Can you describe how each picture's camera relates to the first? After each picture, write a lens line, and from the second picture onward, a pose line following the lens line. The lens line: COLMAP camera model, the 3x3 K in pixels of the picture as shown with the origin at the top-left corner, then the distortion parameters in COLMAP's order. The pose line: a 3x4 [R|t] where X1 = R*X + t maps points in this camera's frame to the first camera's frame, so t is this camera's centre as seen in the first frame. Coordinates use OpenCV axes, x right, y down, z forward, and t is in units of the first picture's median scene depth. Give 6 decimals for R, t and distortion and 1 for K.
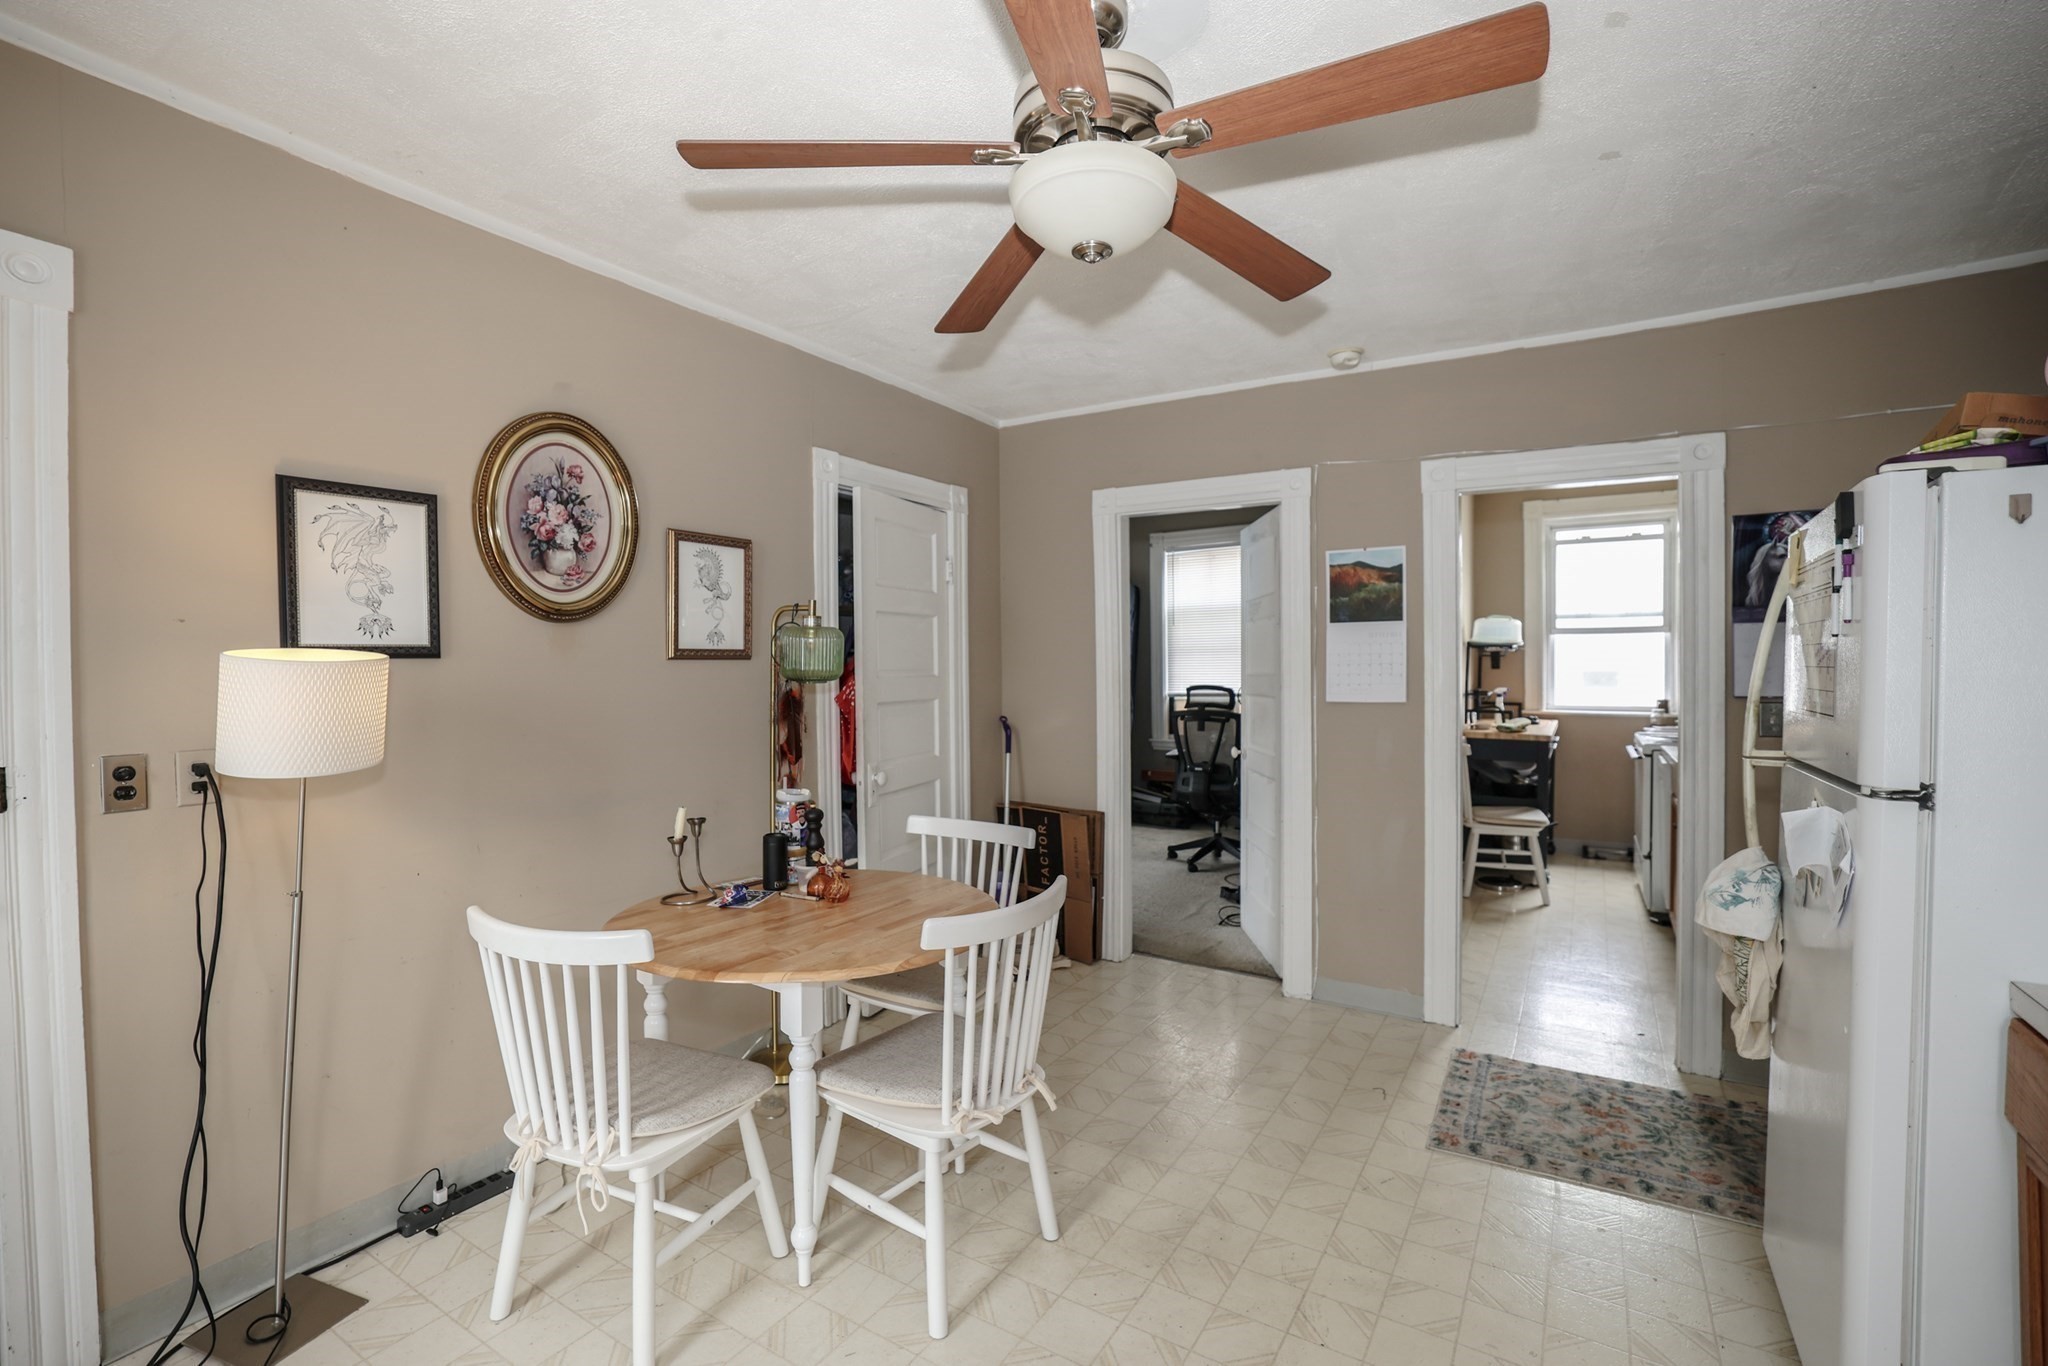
lens RADIAL K [[923.4, 0, 1008.2], [0, 923.4, 681.0], [0, 0, 1]] dist [-0.057858, 0.027148]
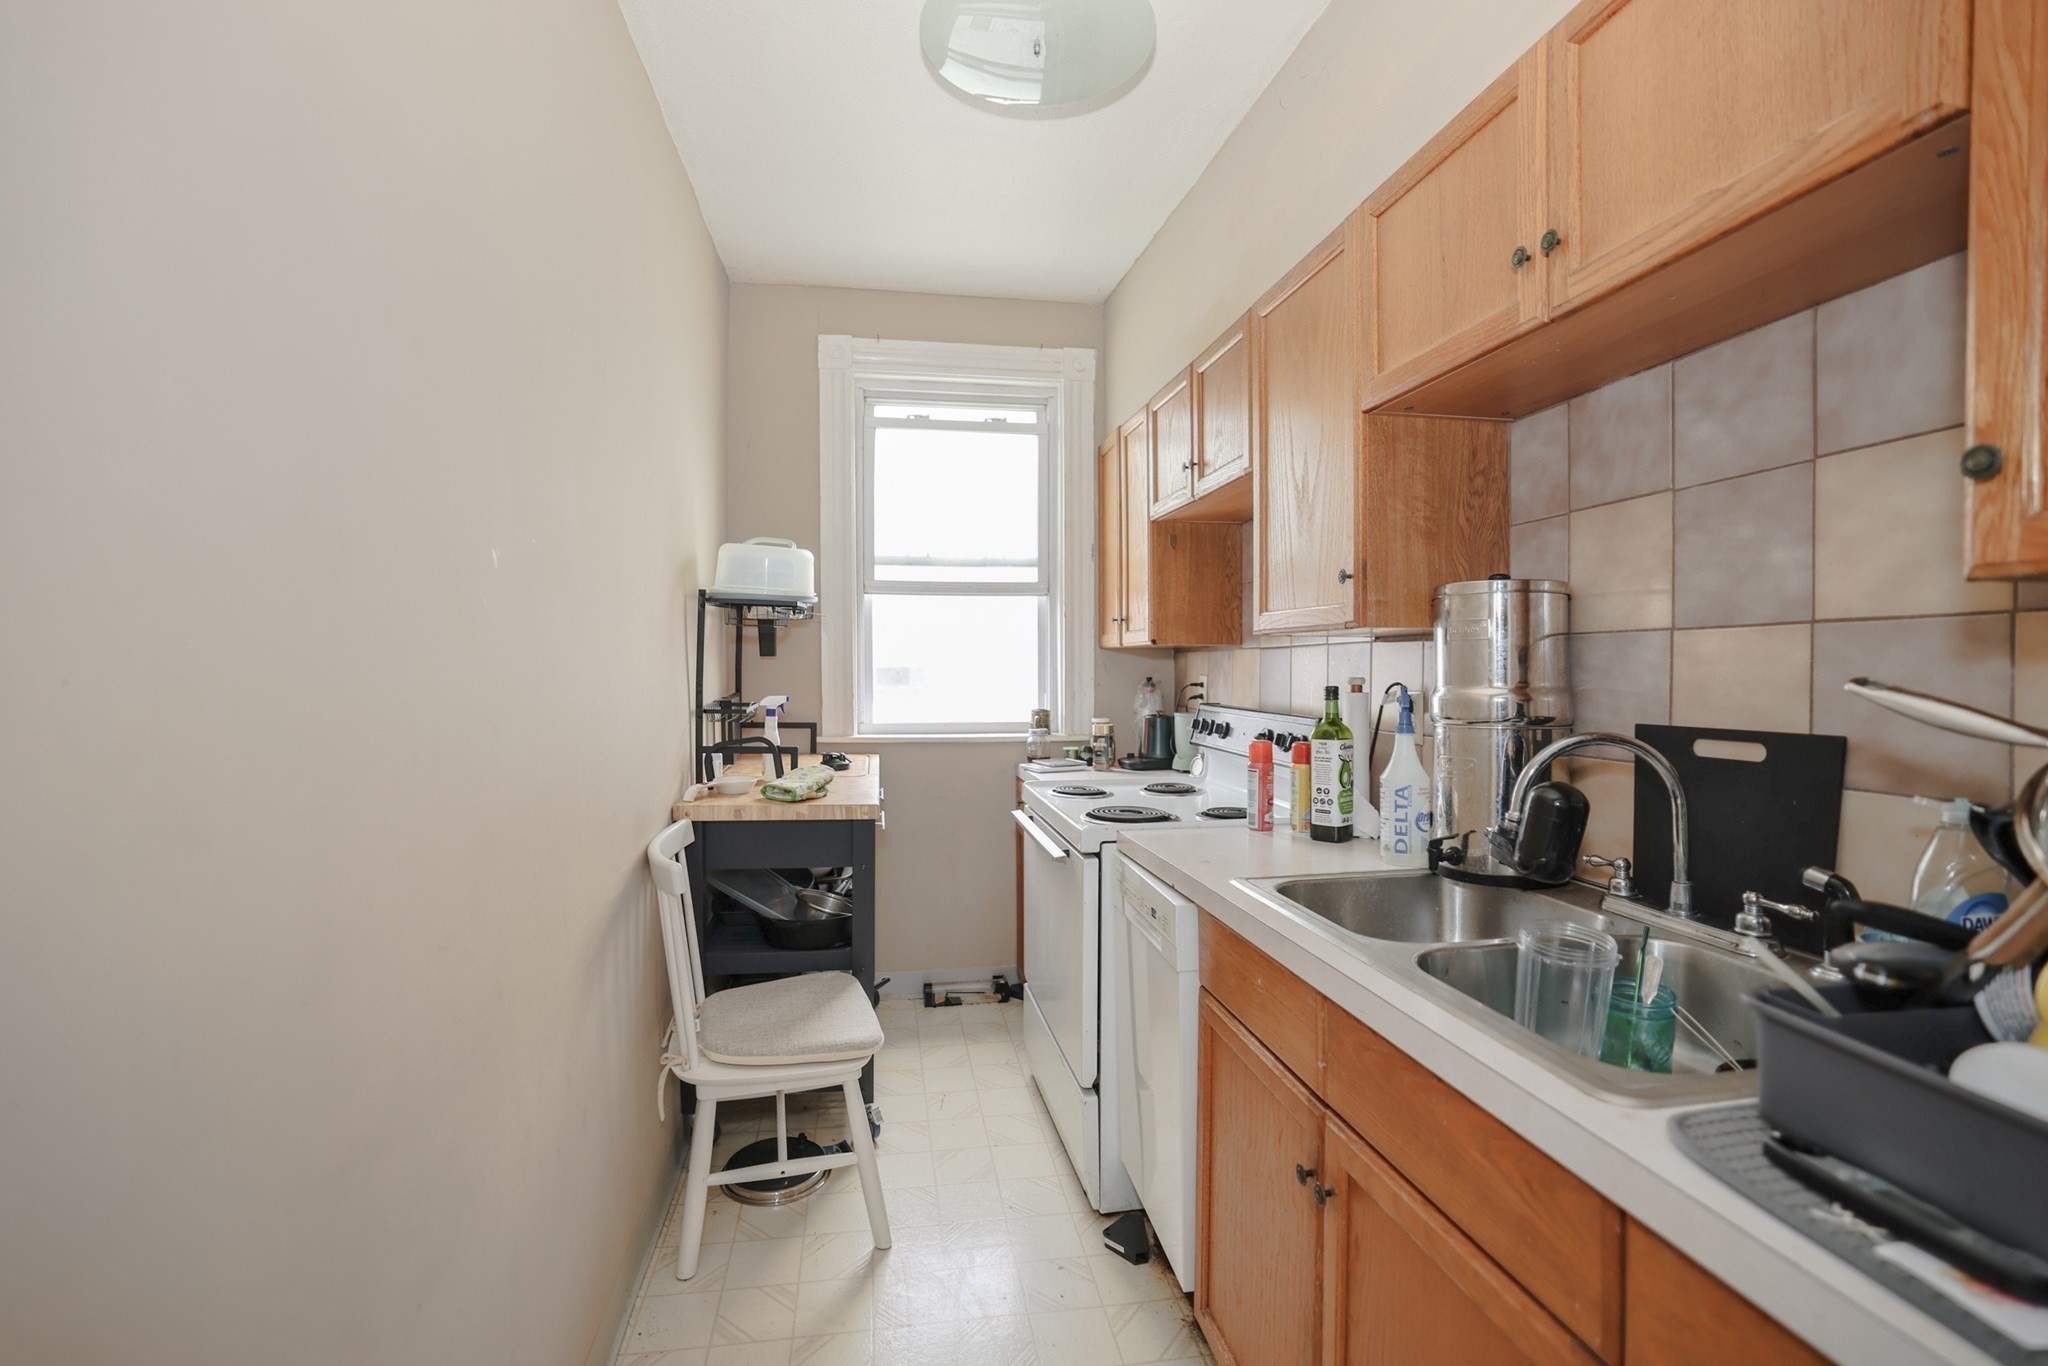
lens RADIAL K [[902.2, 0, 1017.6], [0, 902.2, 673.7], [0, 0, 1]] dist [-0.060252, 0.039610]
pose [[0.745321, -0.003724, 0.666696, 0.331408], [0.009190, 0.999947, -0.004689, 0.000293], [-0.666643, 0.009622, 0.745315, 0.581194]]
